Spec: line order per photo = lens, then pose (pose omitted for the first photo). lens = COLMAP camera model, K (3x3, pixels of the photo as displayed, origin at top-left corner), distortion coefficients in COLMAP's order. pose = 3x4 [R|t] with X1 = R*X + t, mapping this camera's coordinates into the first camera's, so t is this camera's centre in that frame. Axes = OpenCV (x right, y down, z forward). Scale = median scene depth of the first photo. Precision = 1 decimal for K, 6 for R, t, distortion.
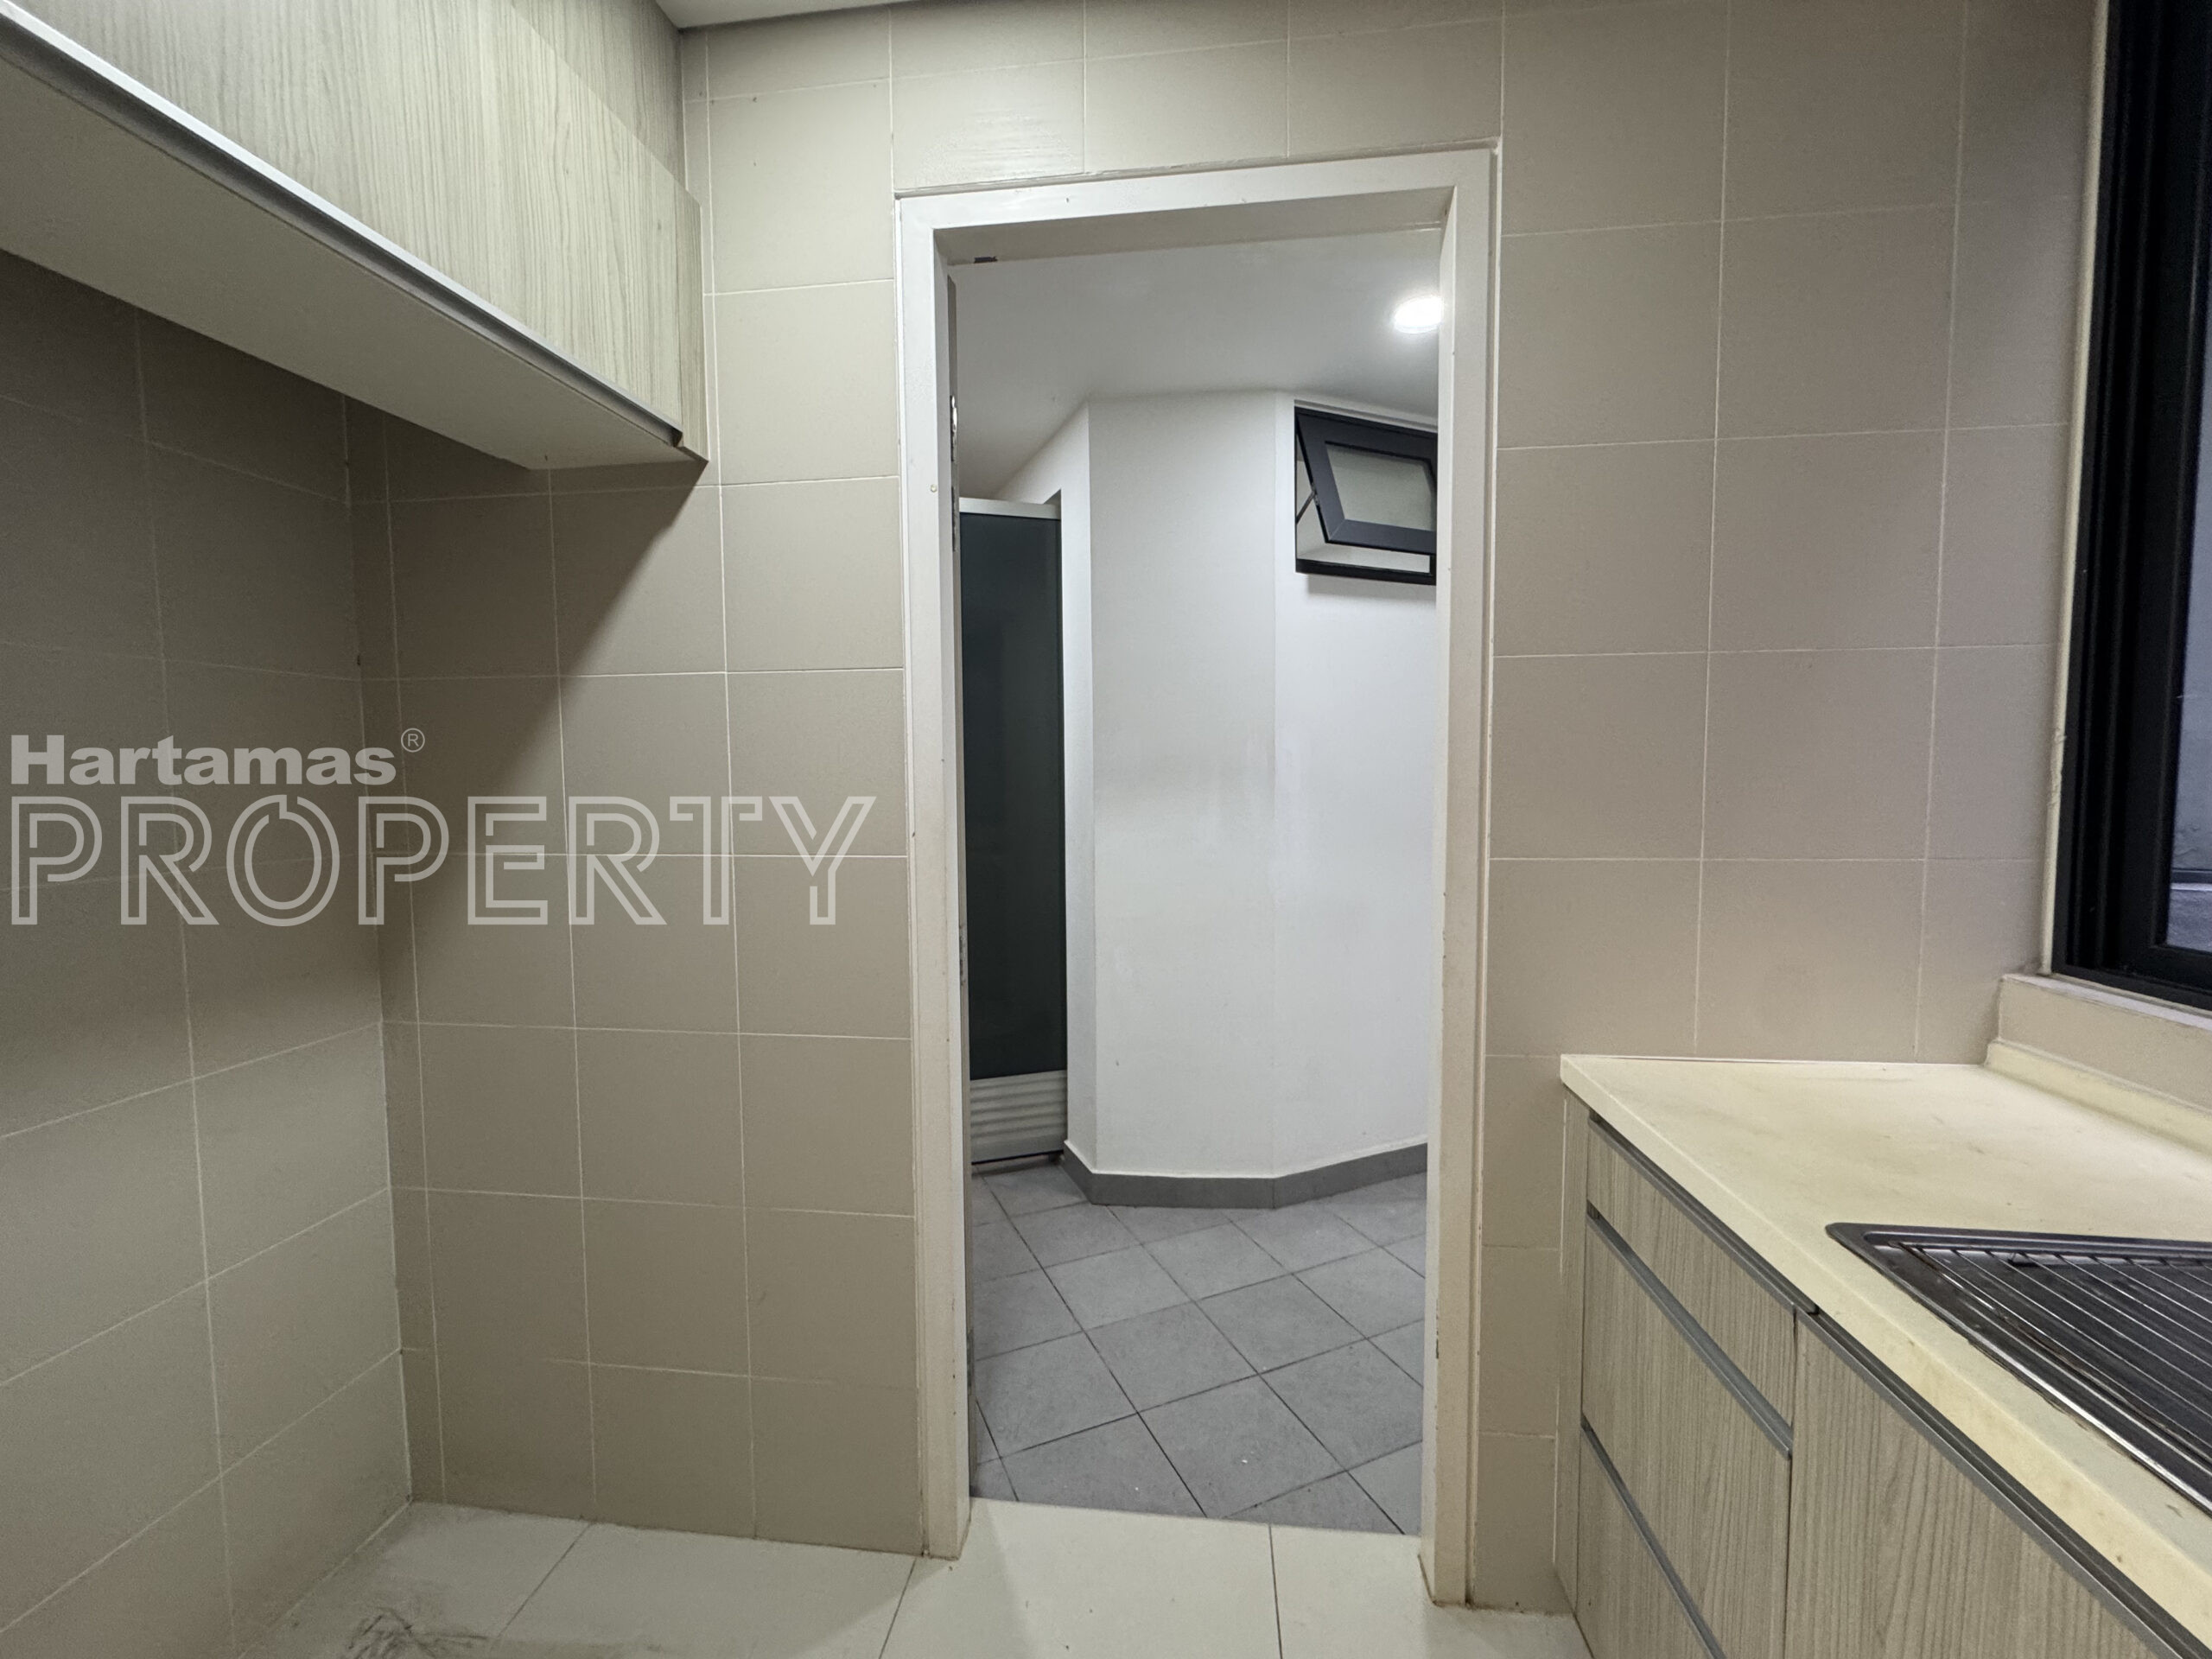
lens RADIAL K [[885.1, 0, 1106.6], [0, 885.1, 837.9], [0, 0, 1]] dist [-0.003550, -0.000441]
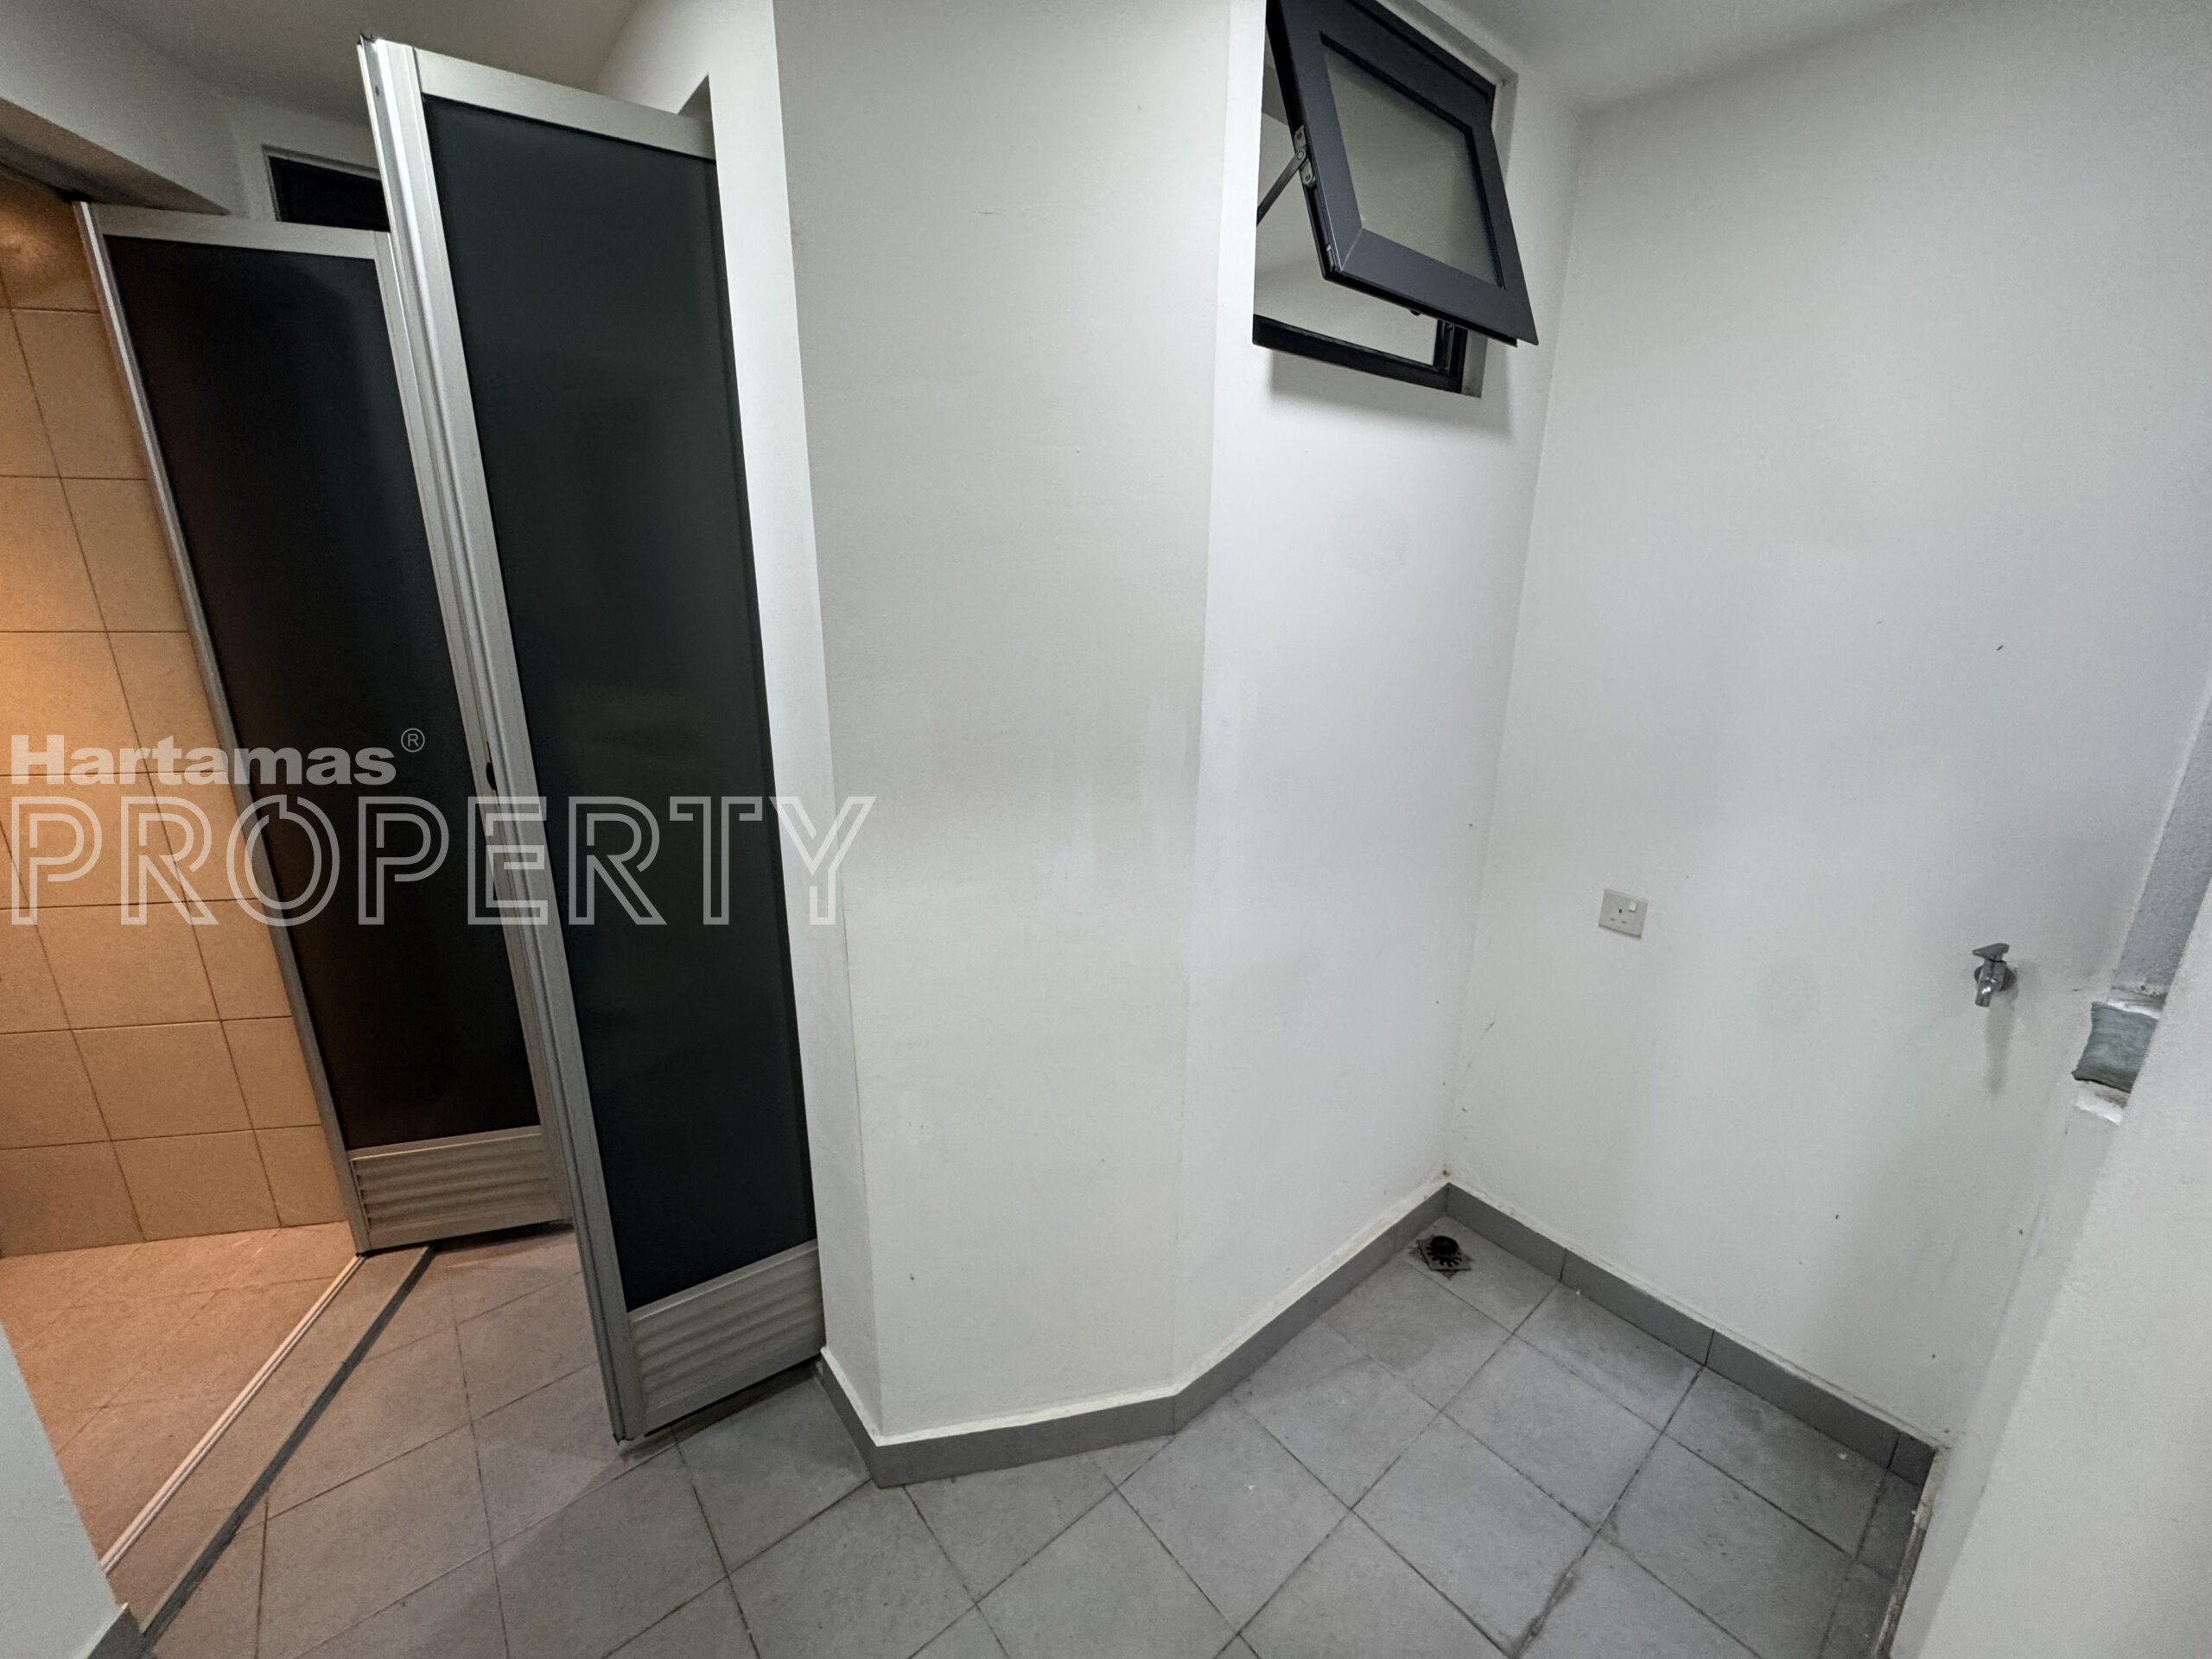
lens RADIAL K [[885.1, 0, 1106.0], [0, 885.1, 822.4], [0, 0, 1]] dist [-0.003550, -0.000441]
pose [[0.959138, -0.059945, 0.276516, -0.007787], [-0.001939, 0.975884, 0.218283, -0.148932], [-0.282932, -0.209900, 0.935891, 0.511337]]
